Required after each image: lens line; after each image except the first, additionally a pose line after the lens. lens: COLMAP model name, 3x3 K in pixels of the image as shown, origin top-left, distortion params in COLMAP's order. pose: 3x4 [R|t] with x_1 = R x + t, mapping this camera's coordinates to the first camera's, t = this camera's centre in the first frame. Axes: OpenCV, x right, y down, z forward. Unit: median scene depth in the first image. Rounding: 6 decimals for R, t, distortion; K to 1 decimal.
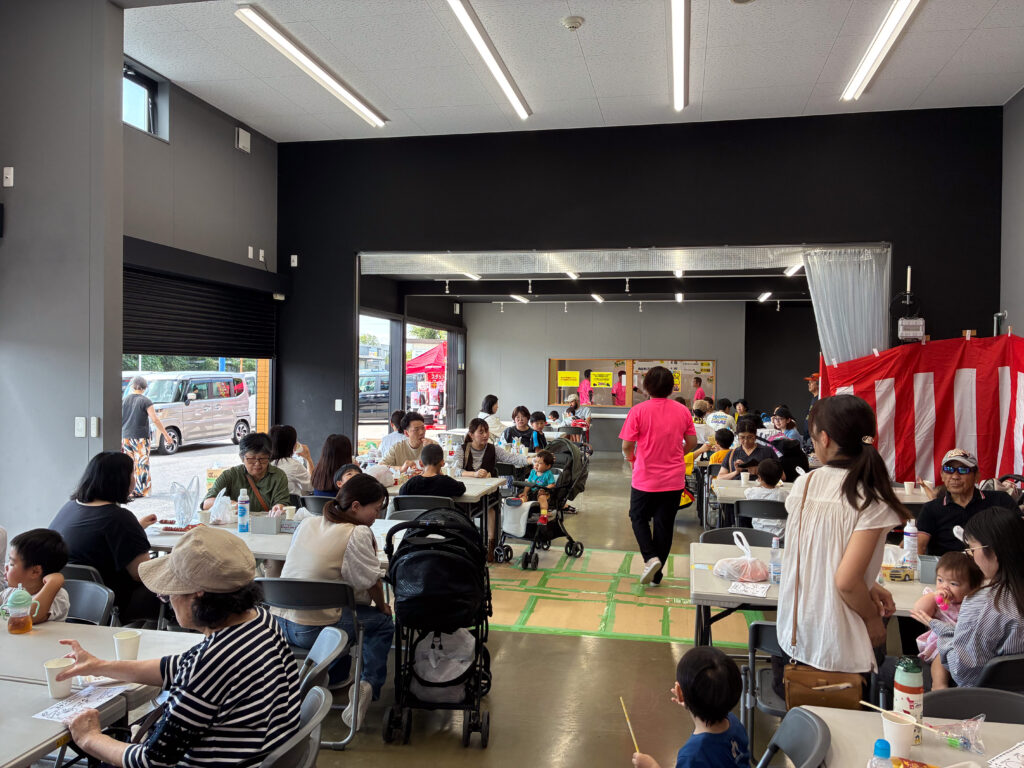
lens RADIAL K [[782.1, 0, 524.3], [0, 782.1, 383.7], [0, 0, 1]] dist [0.019218, -0.005467]
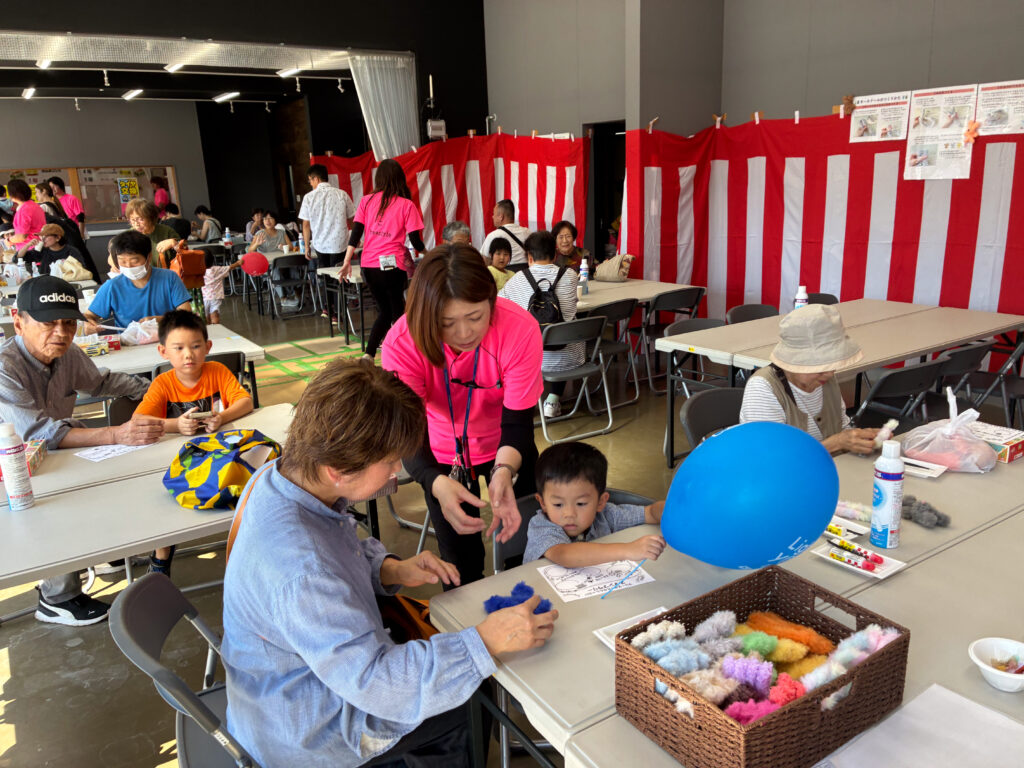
lens RADIAL K [[782.1, 0, 524.3], [0, 782.1, 383.7], [0, 0, 1]] dist [0.019218, -0.005467]
pose [[0.708611, -0.216102, 0.671692, -0.326909], [0.052876, 0.965532, 0.254856, 0.010927], [-0.703615, -0.145077, 0.695614, -0.021622]]
